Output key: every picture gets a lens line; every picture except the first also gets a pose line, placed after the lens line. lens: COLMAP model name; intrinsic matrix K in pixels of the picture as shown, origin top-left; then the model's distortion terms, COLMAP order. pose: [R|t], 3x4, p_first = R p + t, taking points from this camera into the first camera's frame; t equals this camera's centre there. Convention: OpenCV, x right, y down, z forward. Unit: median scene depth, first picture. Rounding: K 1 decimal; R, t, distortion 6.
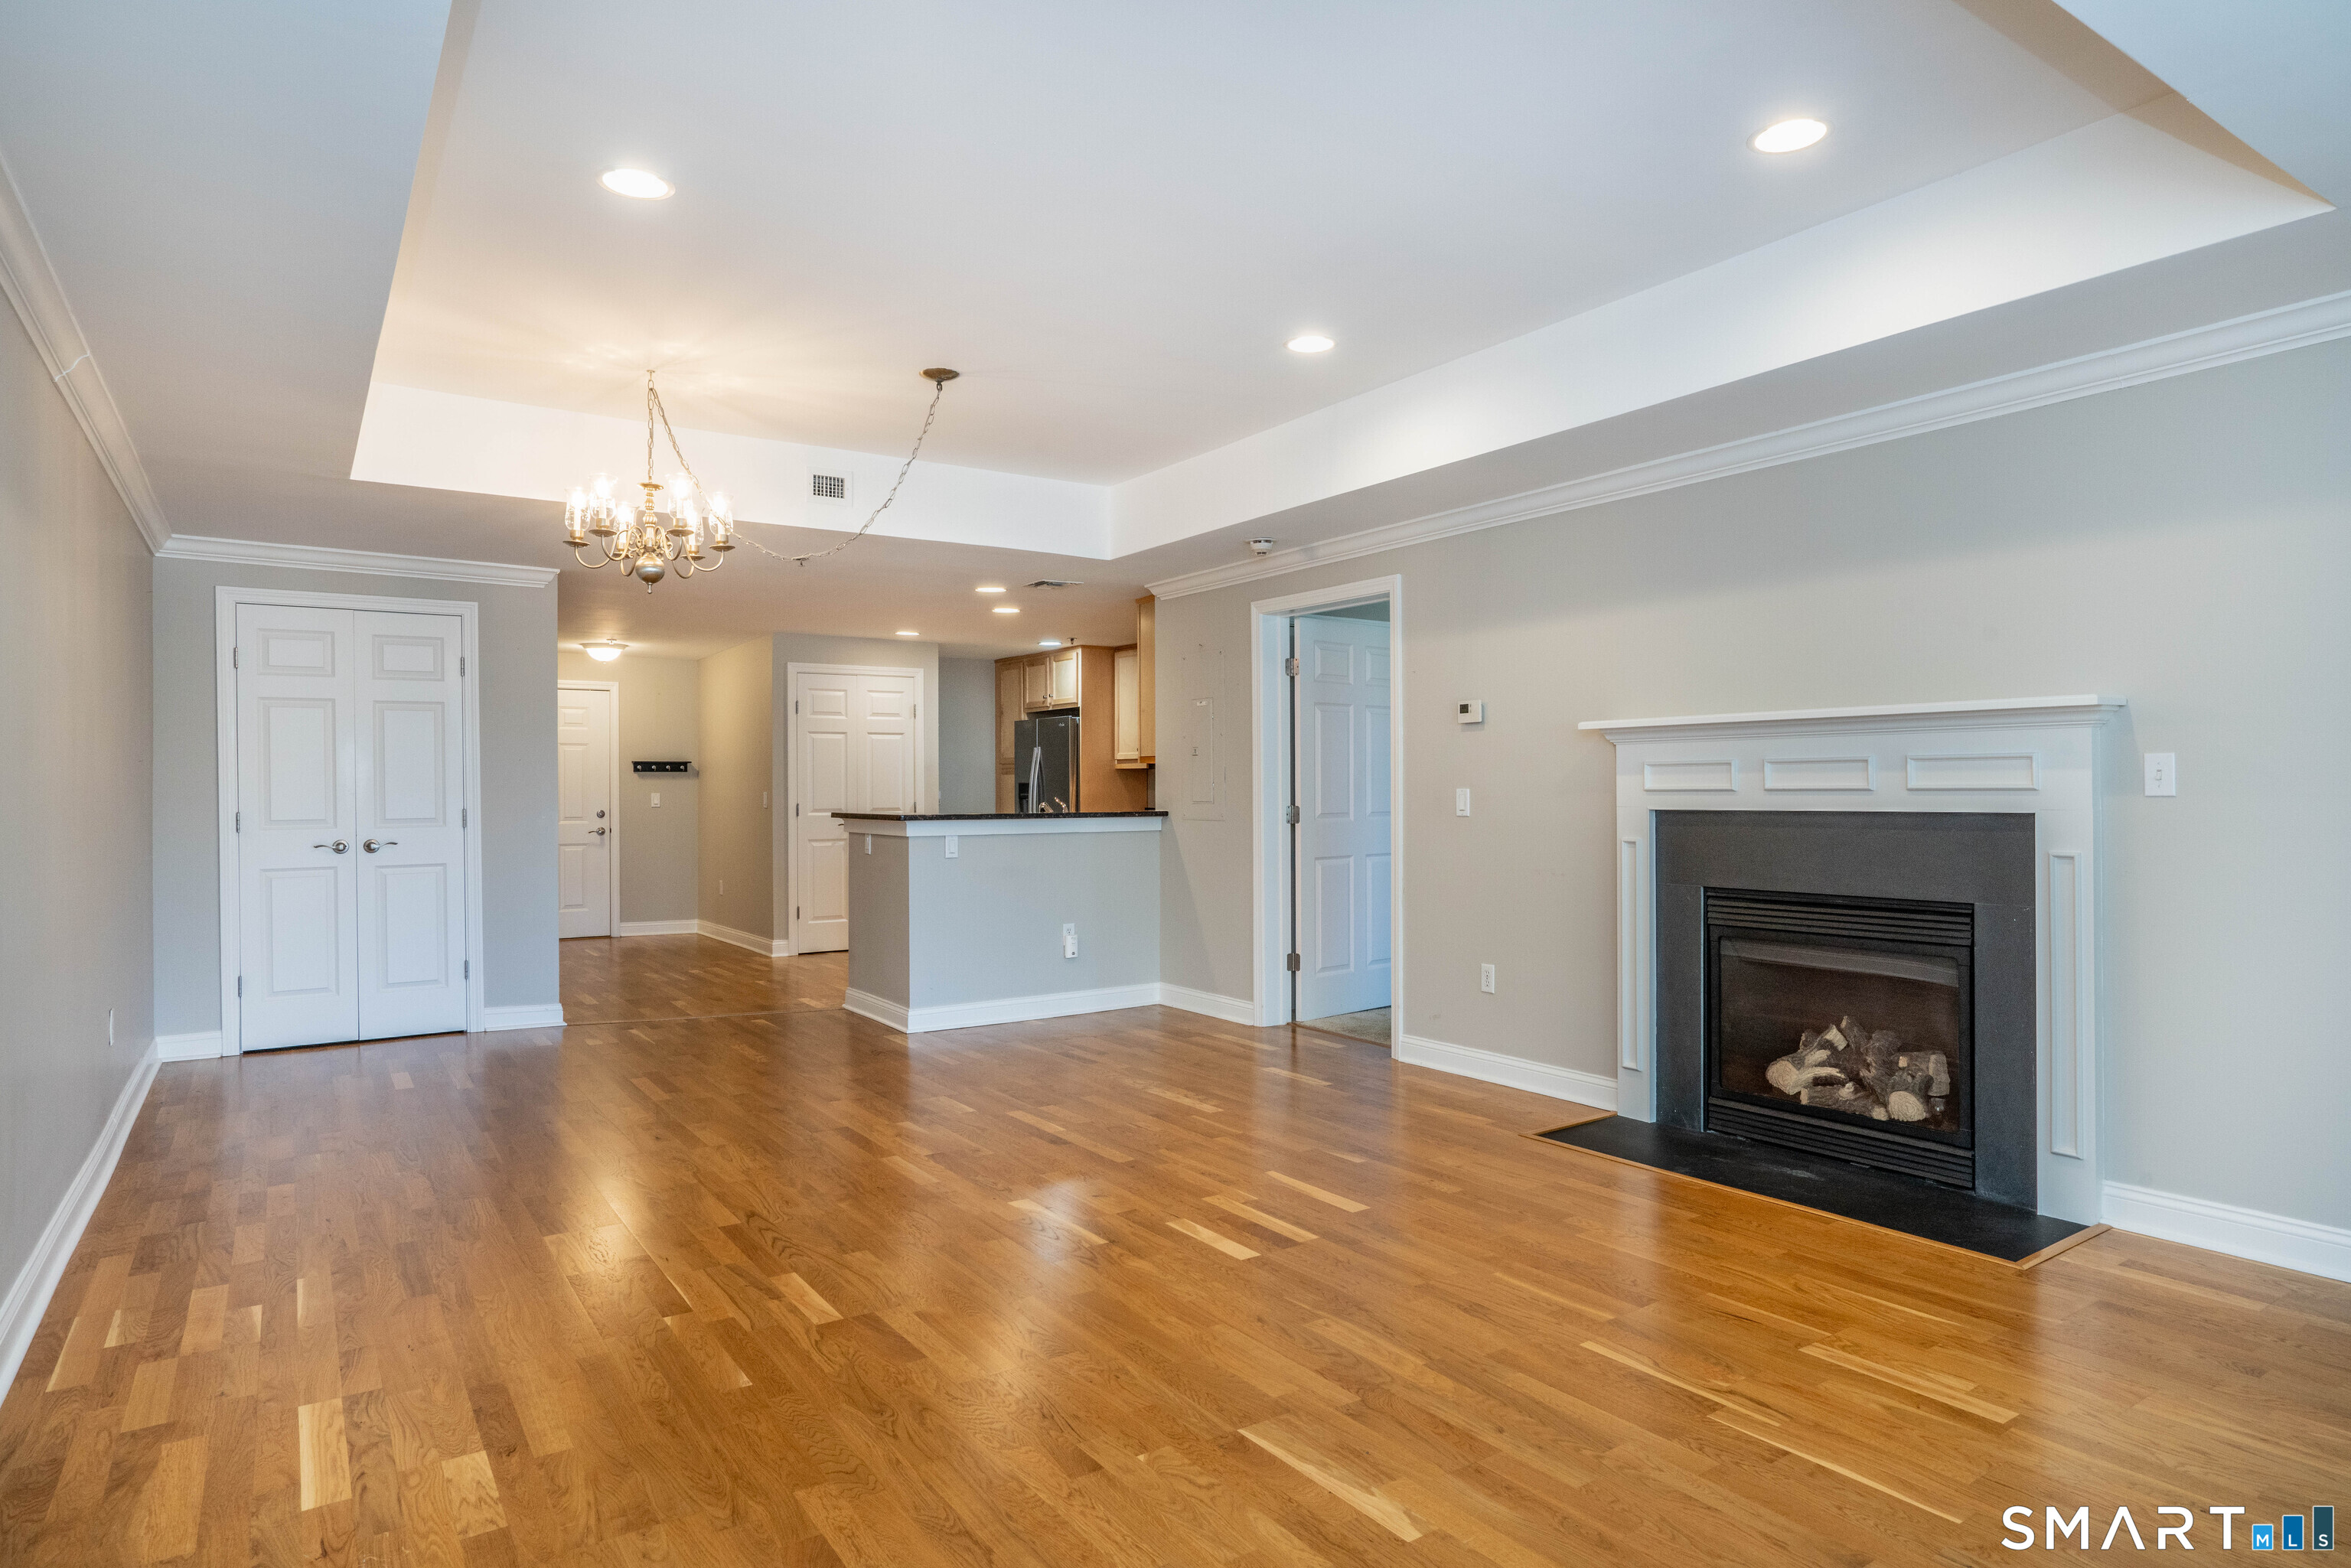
lens RADIAL K [[1315.8, 0, 1174.2], [0, 1315.8, 793.0], [0, 0, 1]] dist [-0.018835, -0.000172]
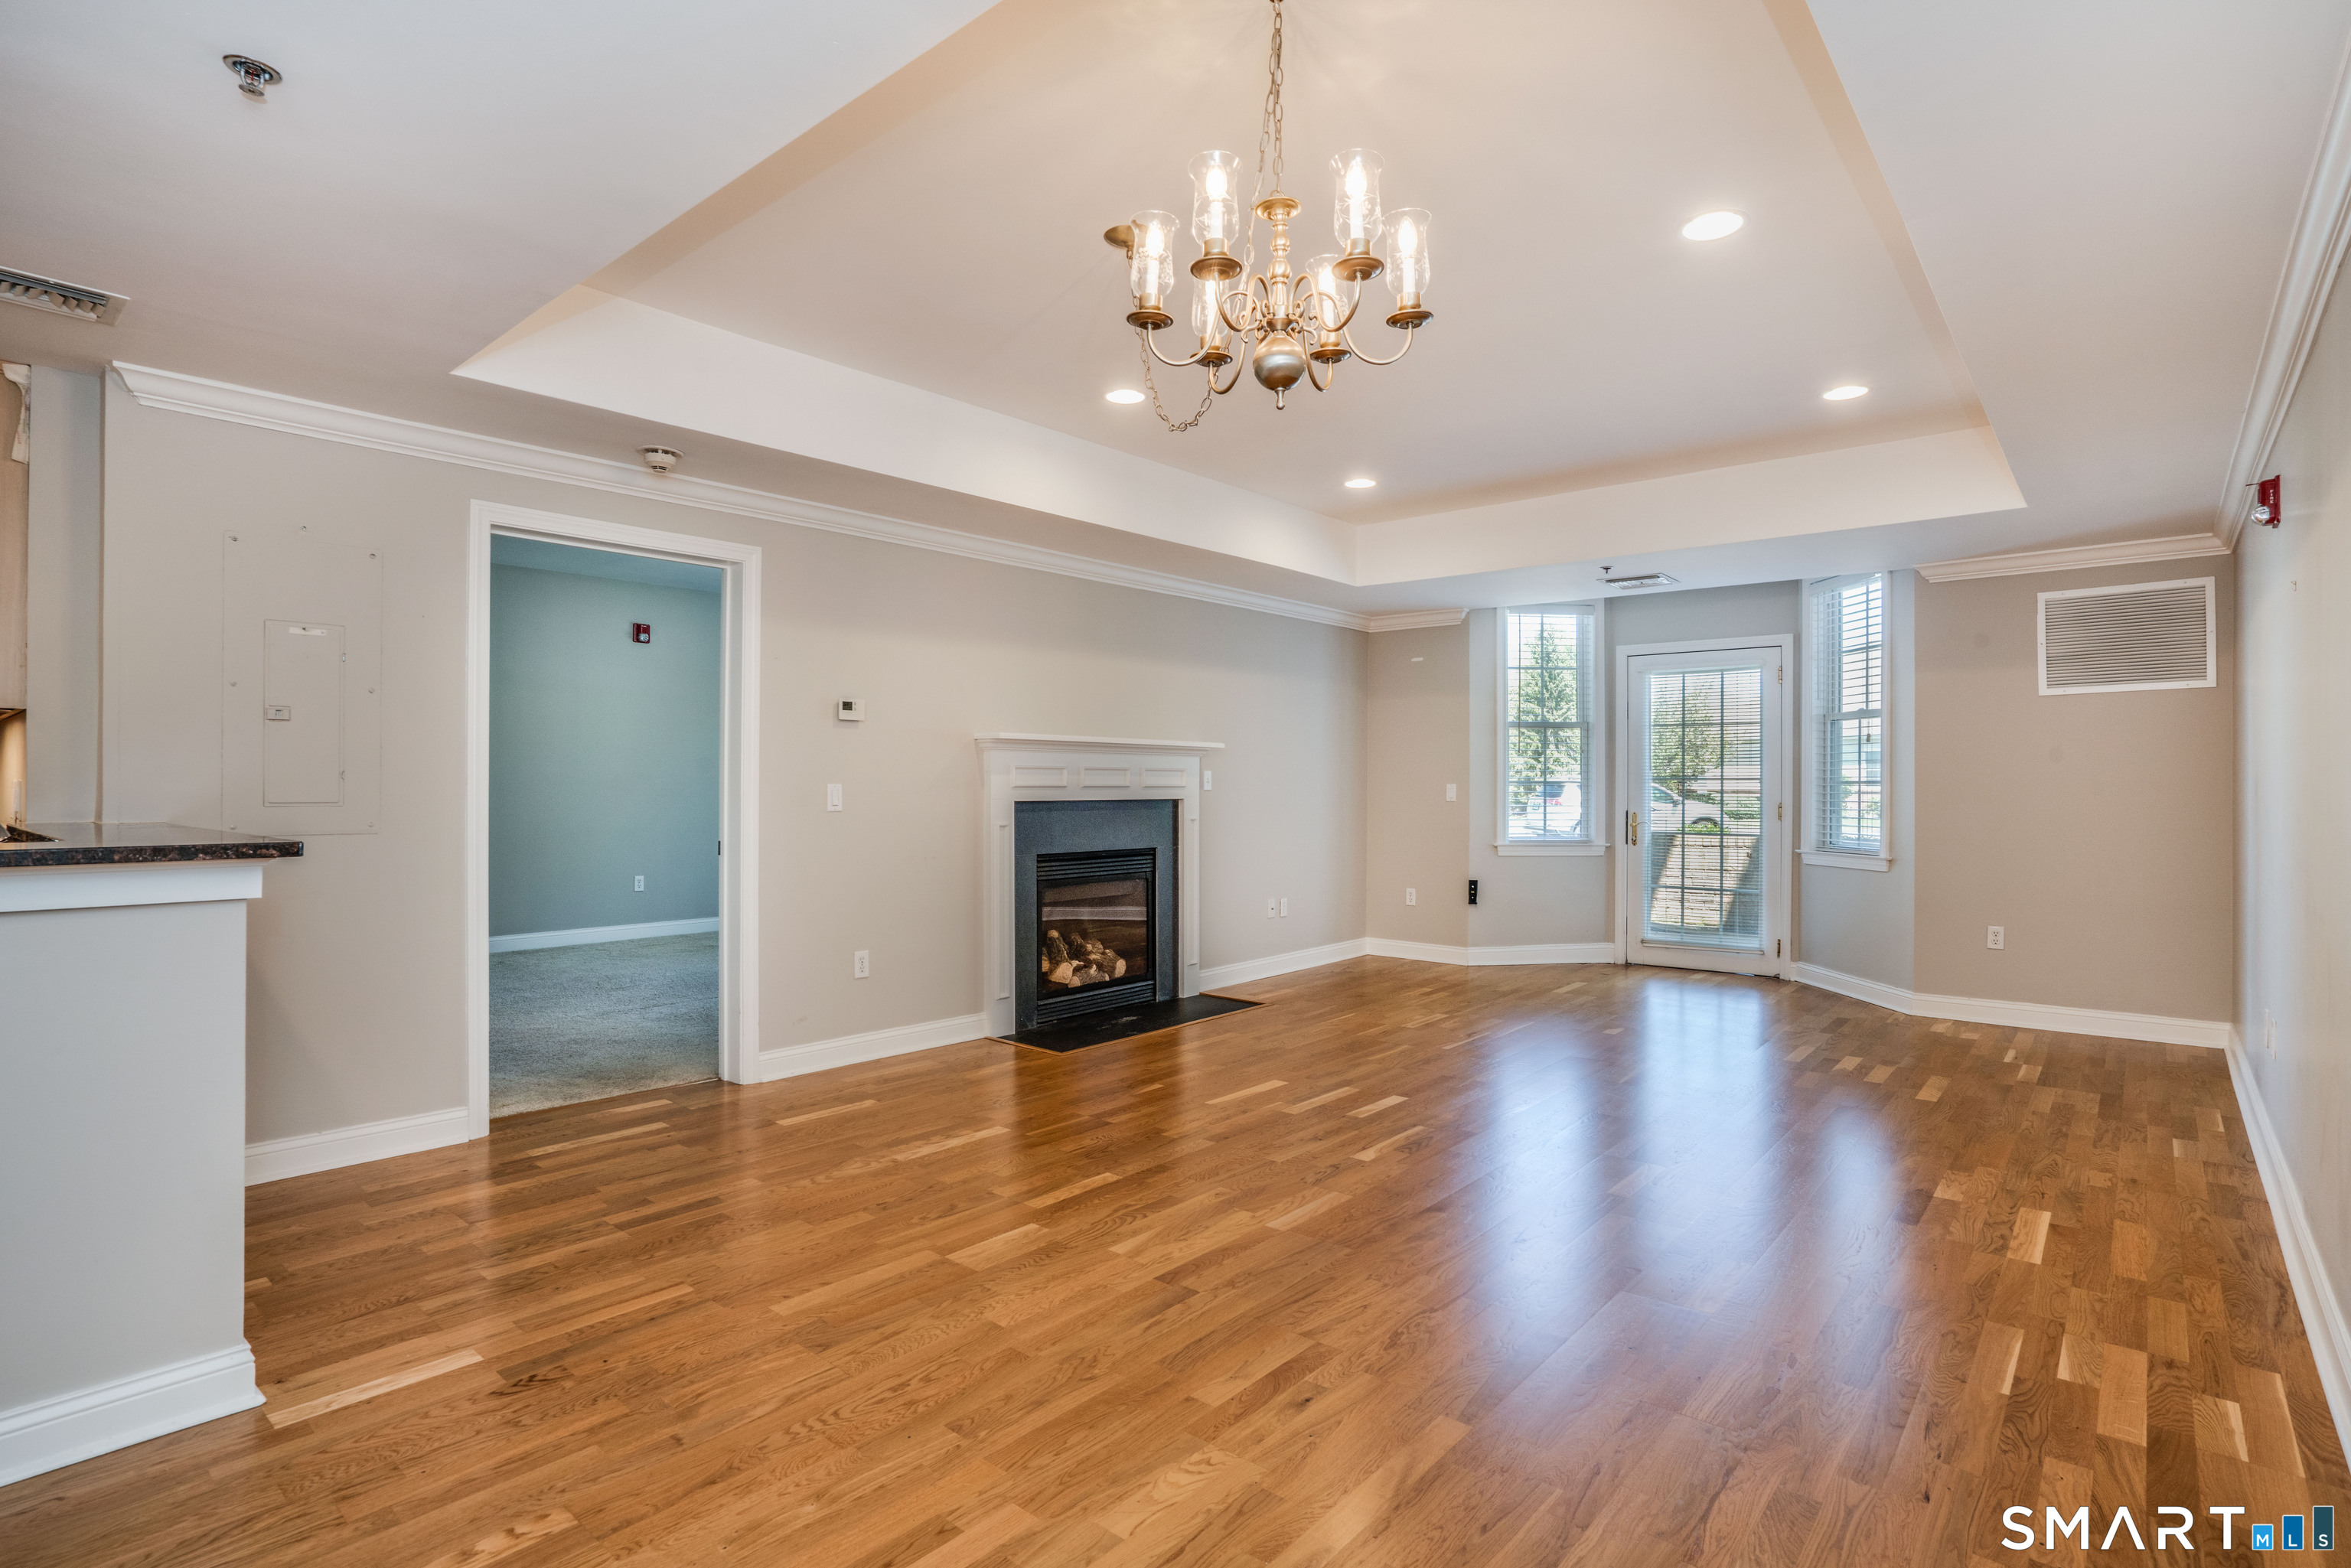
lens RADIAL K [[1157.3, 0, 1178.5], [0, 1157.3, 793.4], [0, 0, 1]] dist [-0.039432, 0.004888]
pose [[-0.262936, -0.000972, 0.964813, -0.637887], [0.000096, 0.999999, 0.001034, 0.002712], [-0.964813, 0.000364, -0.262936, 0.885399]]
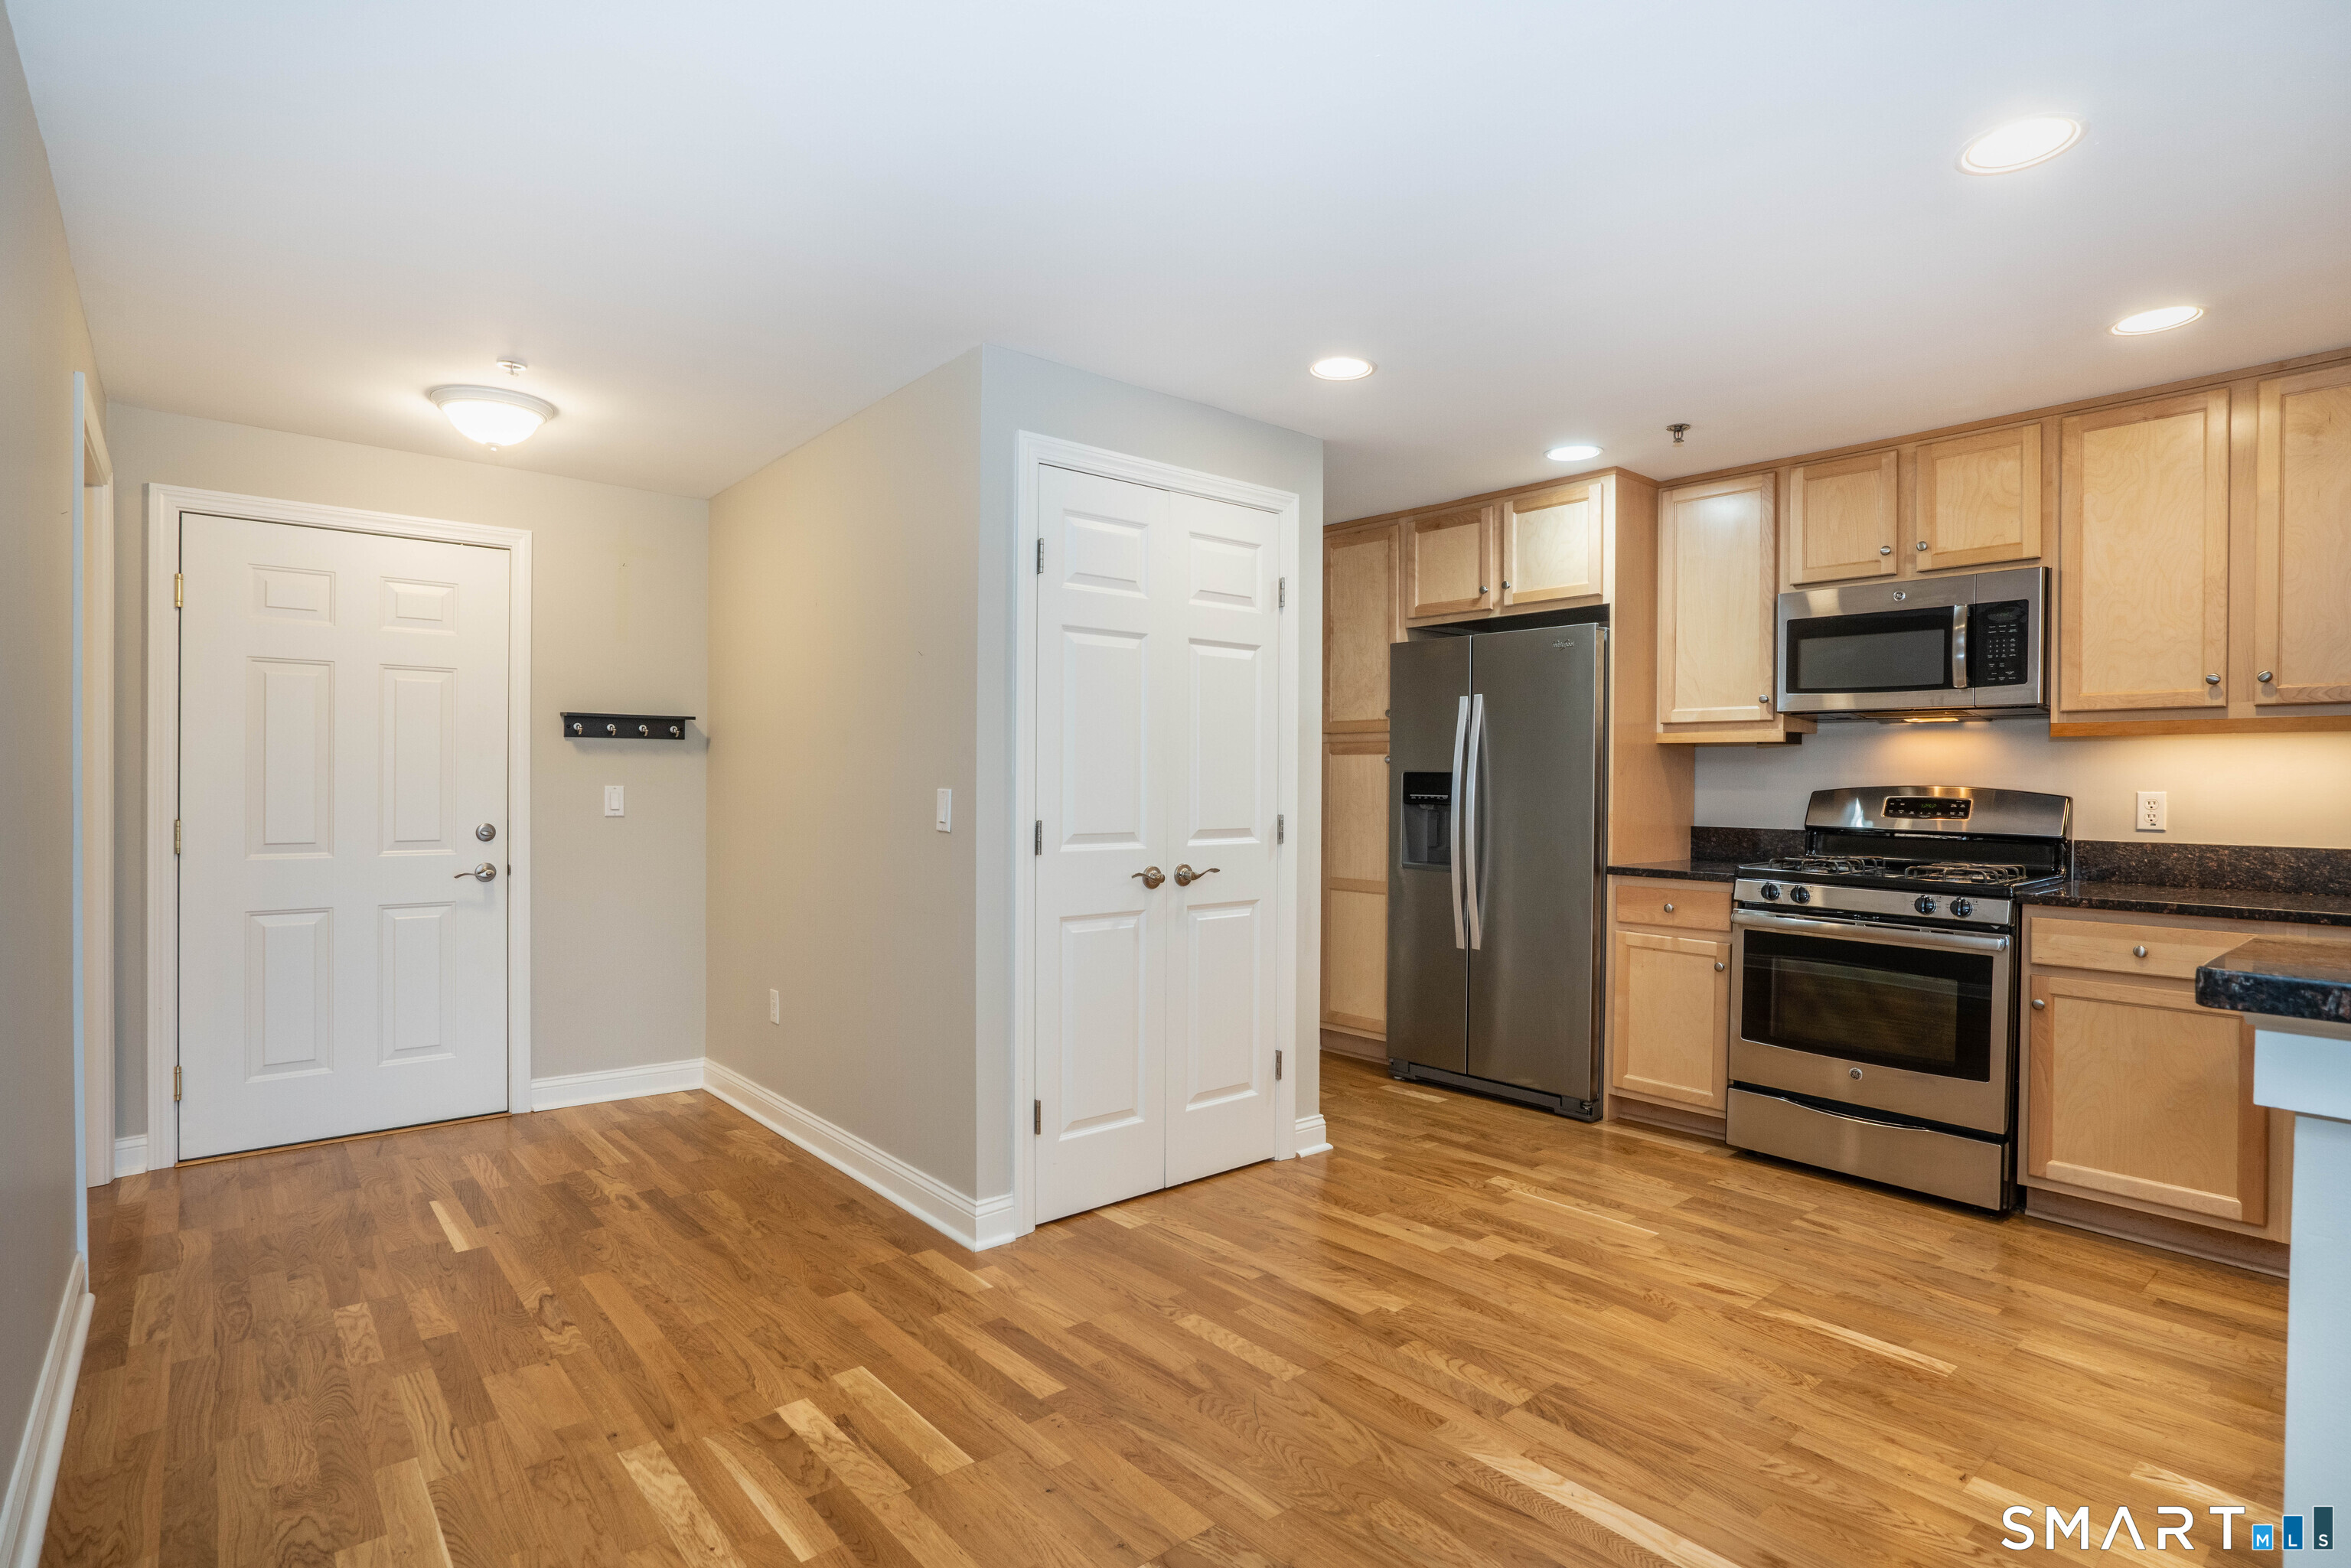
lens RADIAL K [[1169.5, 0, 1175.7], [0, 1169.5, 786.0], [0, 0, 1]] dist [-0.031067, 0.009927]
pose [[0.994468, 0.009639, 0.104598, -0.447995], [-0.009755, 0.999952, 0.000597, -0.003067], [-0.104587, -0.001615, 0.994514, 1.064239]]
